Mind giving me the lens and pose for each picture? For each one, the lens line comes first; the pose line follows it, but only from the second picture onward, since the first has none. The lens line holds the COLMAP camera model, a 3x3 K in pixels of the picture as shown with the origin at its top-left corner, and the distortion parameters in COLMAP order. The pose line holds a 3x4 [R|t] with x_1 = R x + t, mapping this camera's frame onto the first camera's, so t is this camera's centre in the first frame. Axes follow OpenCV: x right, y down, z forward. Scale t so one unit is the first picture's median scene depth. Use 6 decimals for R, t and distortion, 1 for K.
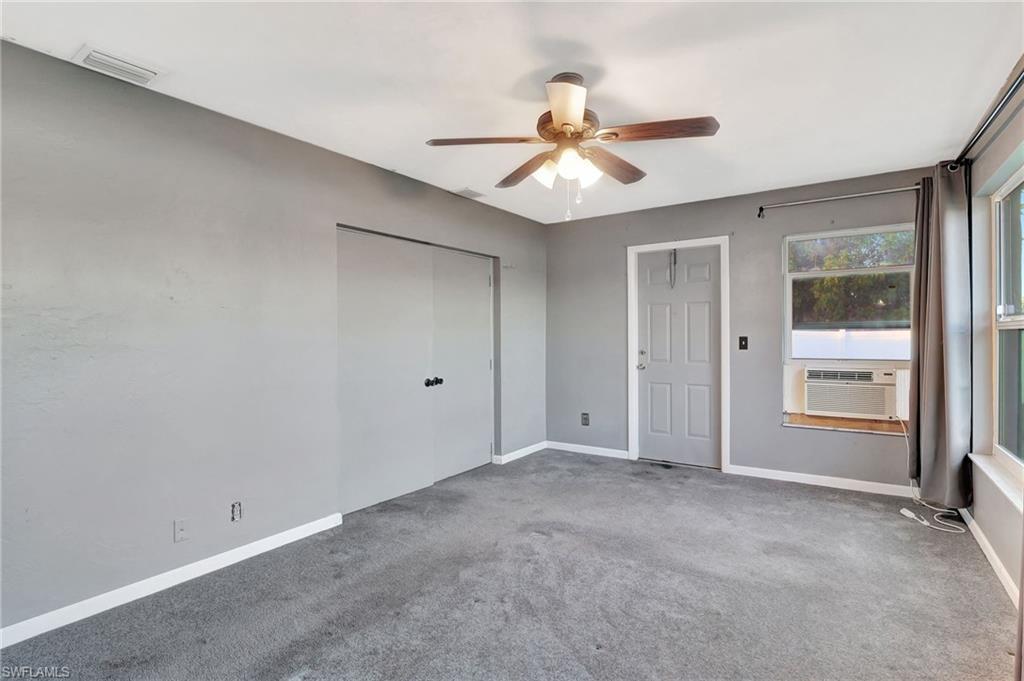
lens RADIAL K [[499.4, 0, 511.1], [0, 499.4, 335.8], [0, 0, 1]] dist [-0.004826, -0.006774]
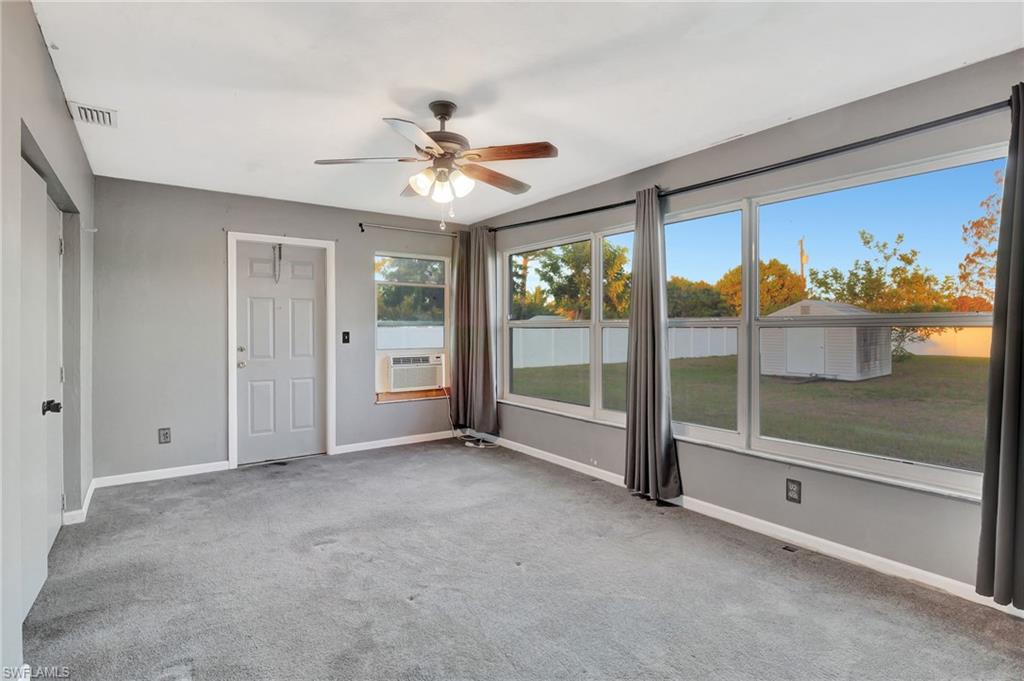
lens RADIAL K [[499.4, 0, 511.1], [0, 499.4, 335.8], [0, 0, 1]] dist [-0.004826, -0.006774]
pose [[0.348408, -0.008184, 0.937307, -0.506919], [-0.000950, 0.999958, 0.009085, -0.000357], [-0.937342, -0.004056, 0.348386, 0.257459]]
